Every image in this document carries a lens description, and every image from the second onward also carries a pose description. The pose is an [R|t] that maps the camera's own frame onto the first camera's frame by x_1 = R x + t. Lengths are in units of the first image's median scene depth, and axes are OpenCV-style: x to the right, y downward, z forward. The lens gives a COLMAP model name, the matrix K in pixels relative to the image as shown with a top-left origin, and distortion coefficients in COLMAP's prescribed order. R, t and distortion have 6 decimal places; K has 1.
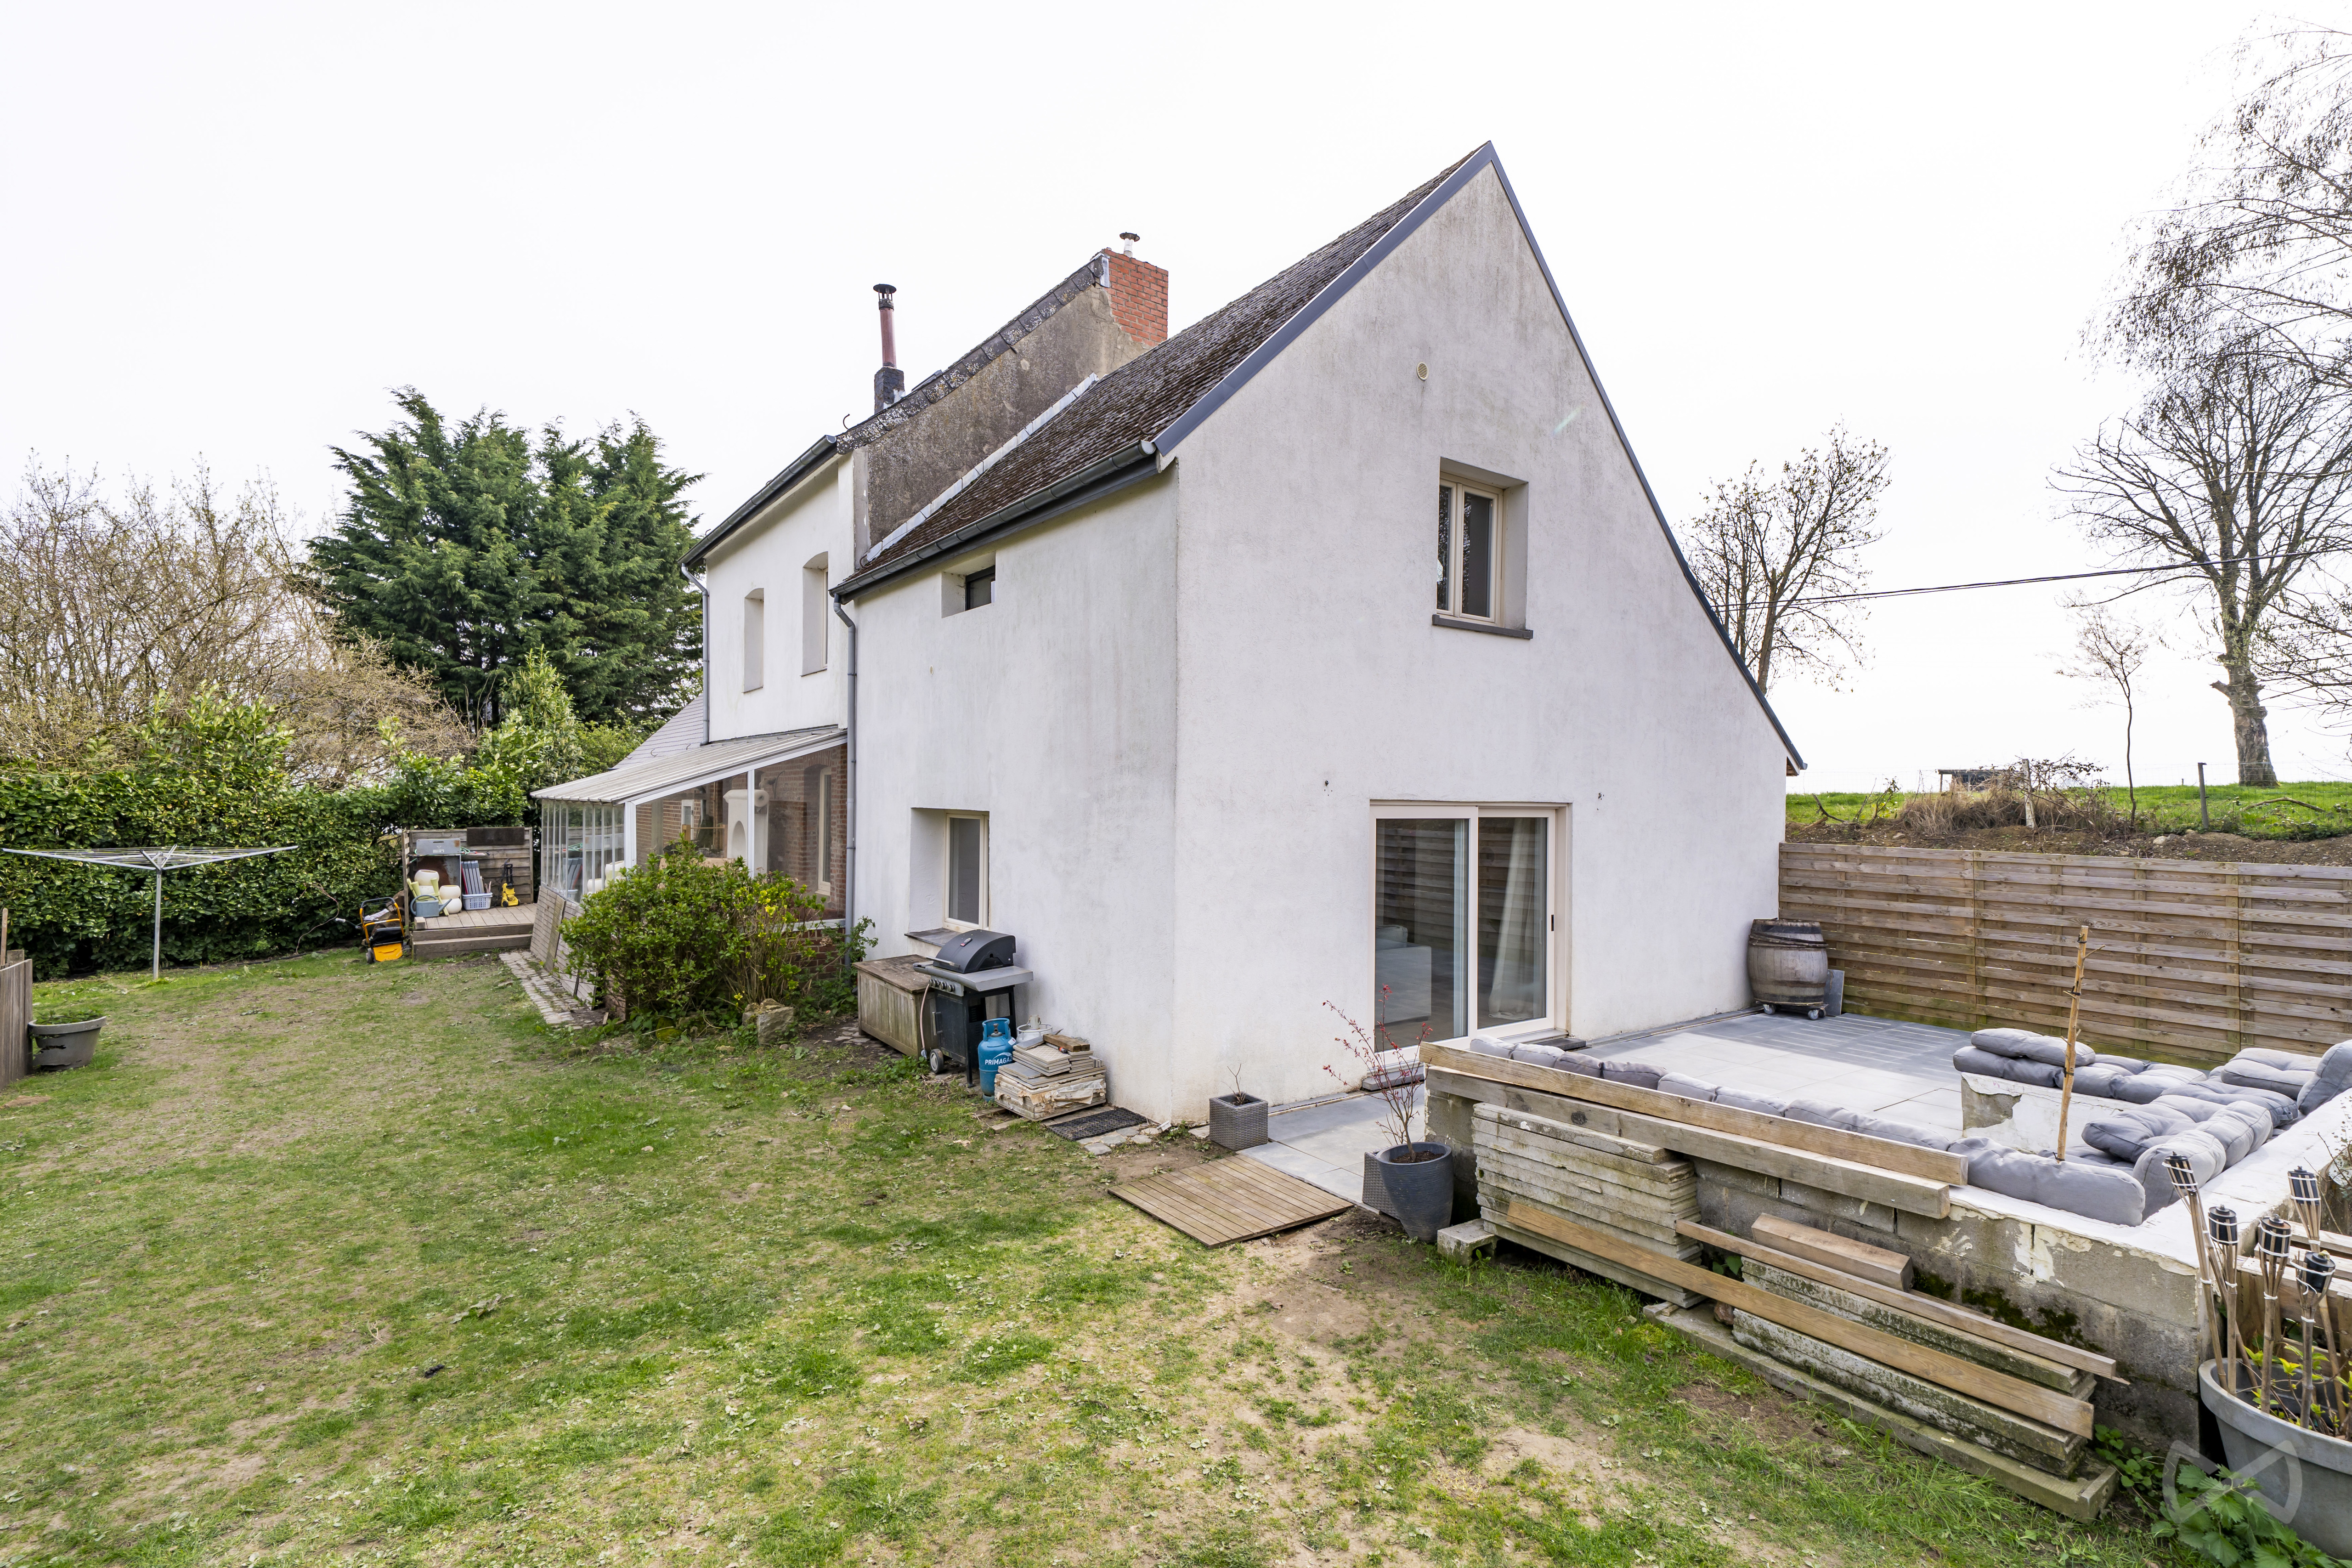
lens RADIAL K [[1069.2, 0, 1176.0], [0, 1069.2, 784.0], [0, 0, 1]] dist [0.061090, -0.018332]
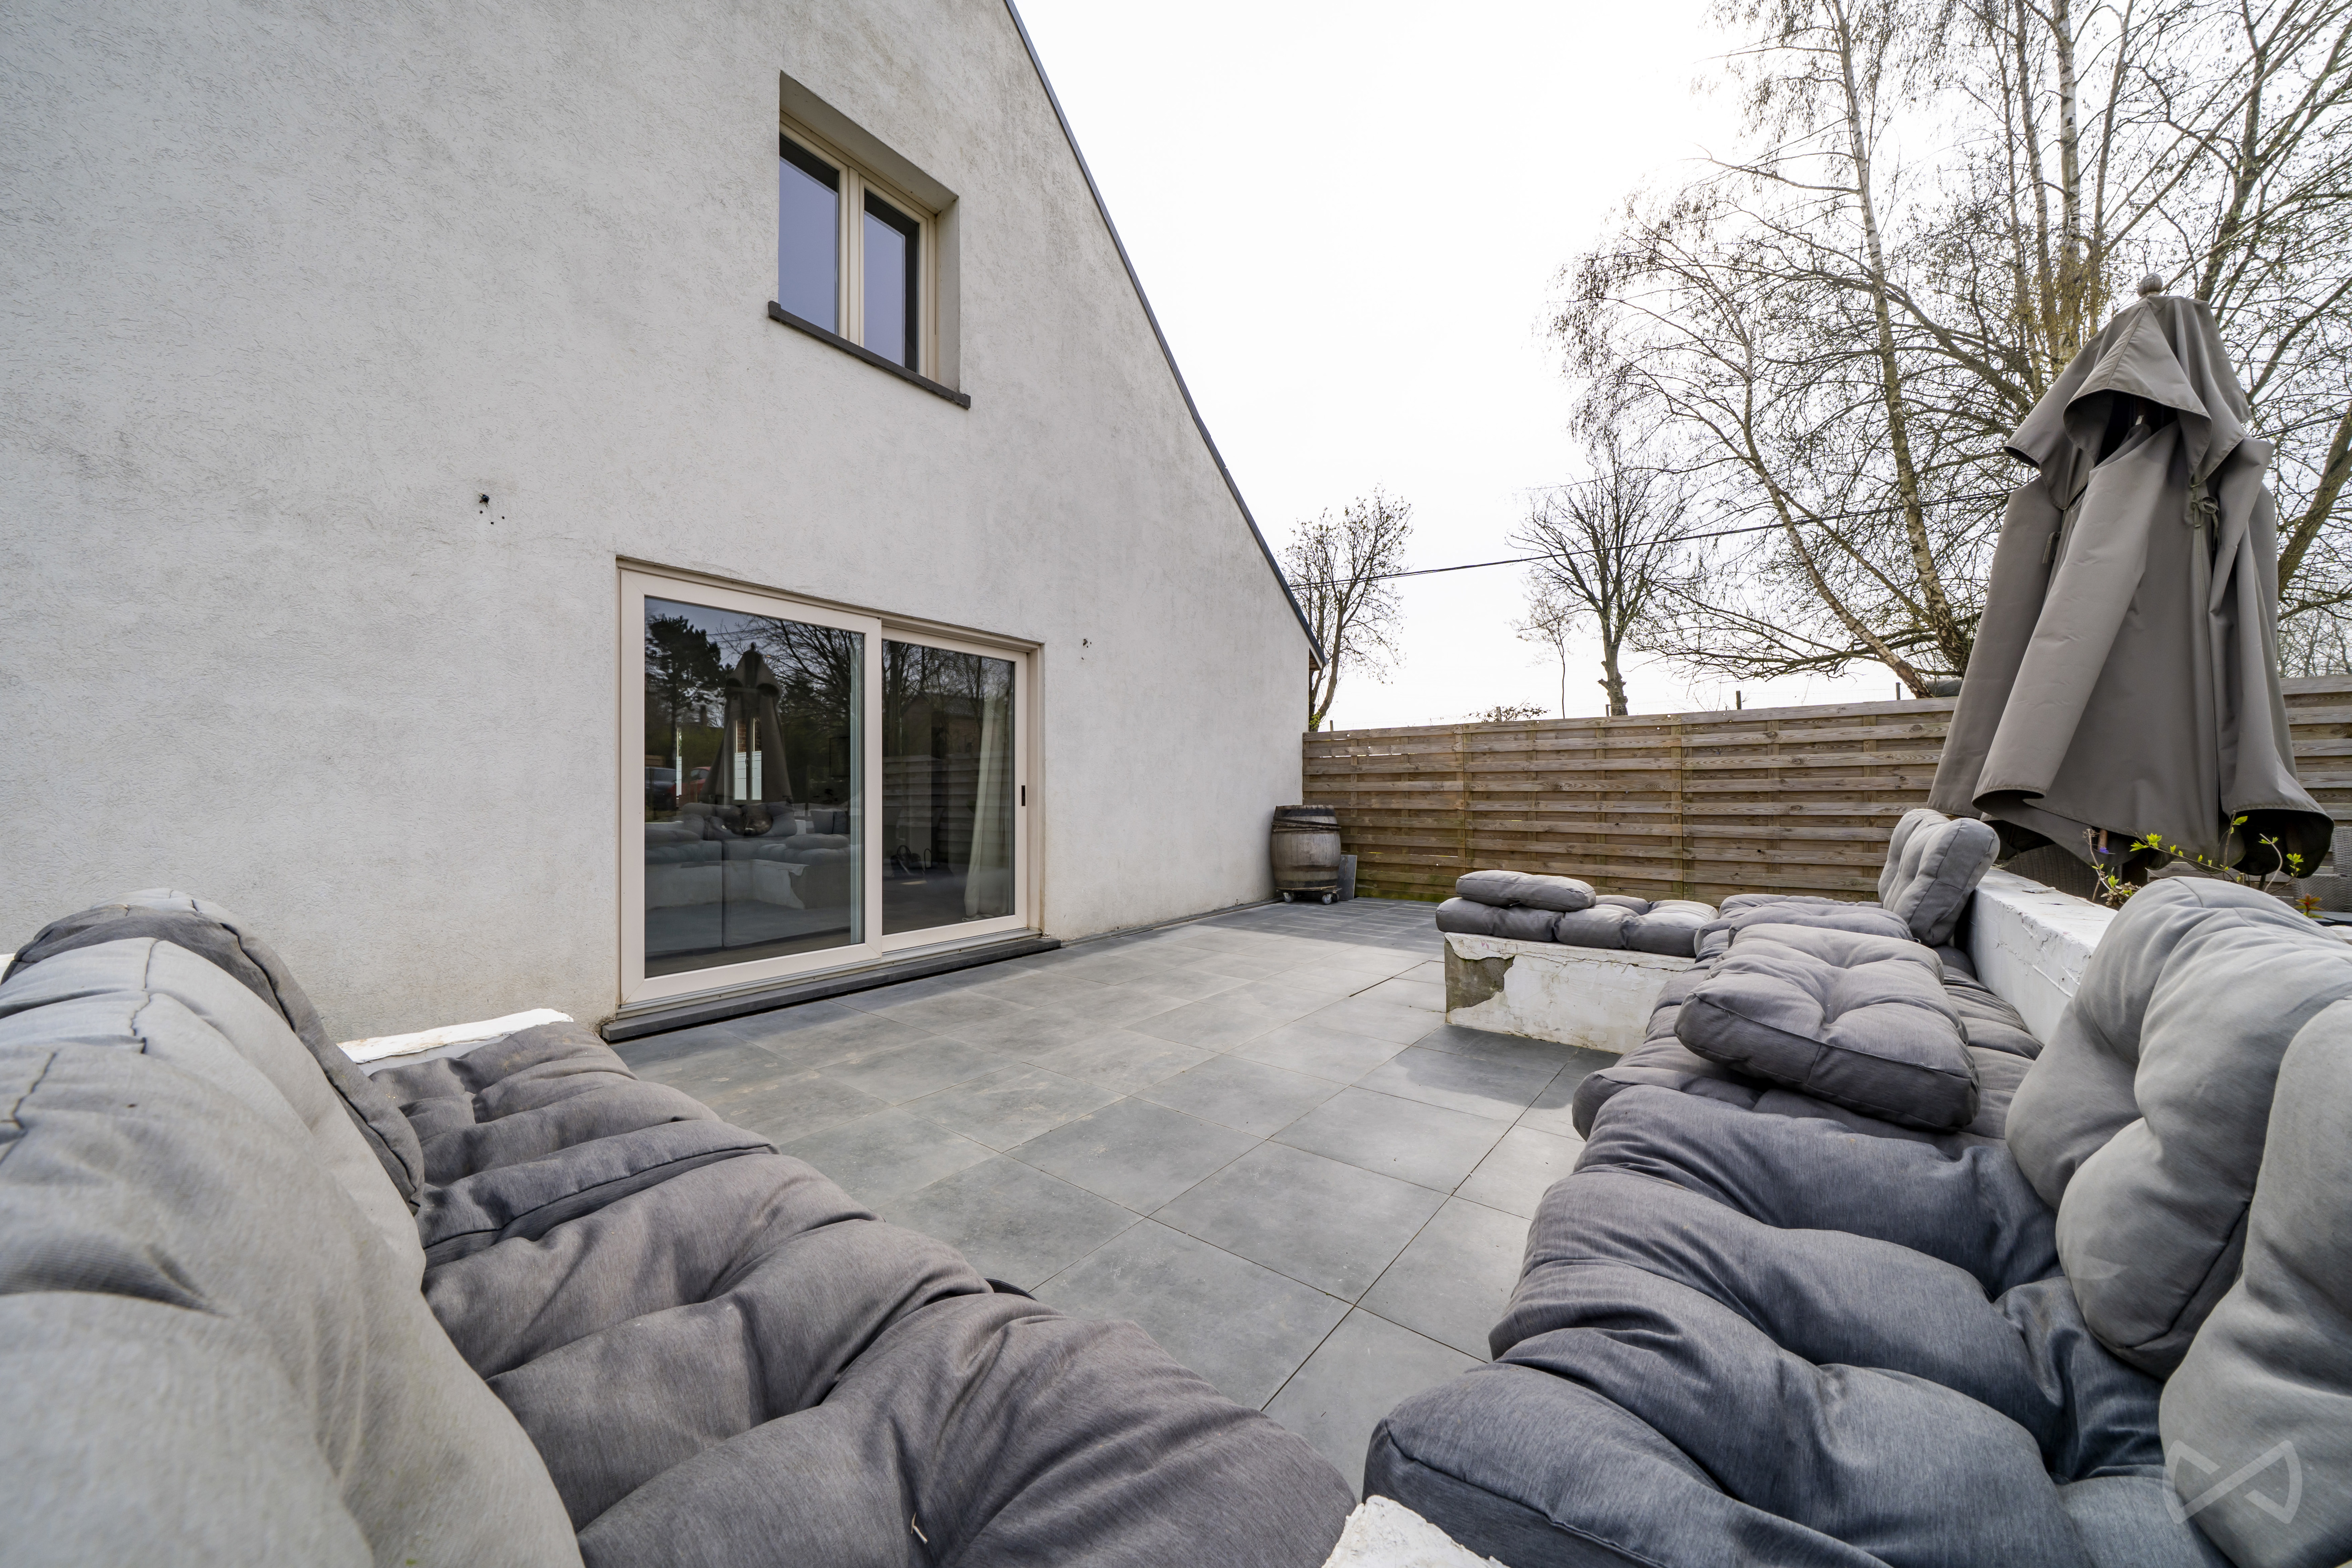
lens RADIAL K [[793.0, 0, 1176.0], [0, 793.0, 784.0], [0, 0, 1]] dist [-0.003289, -0.000185]
pose [[0.962139, -0.009575, 0.272392, 0.269615], [0.008944, 0.999954, 0.003559, 0.107356], [-0.272414, -0.000988, 0.962180, 0.366323]]
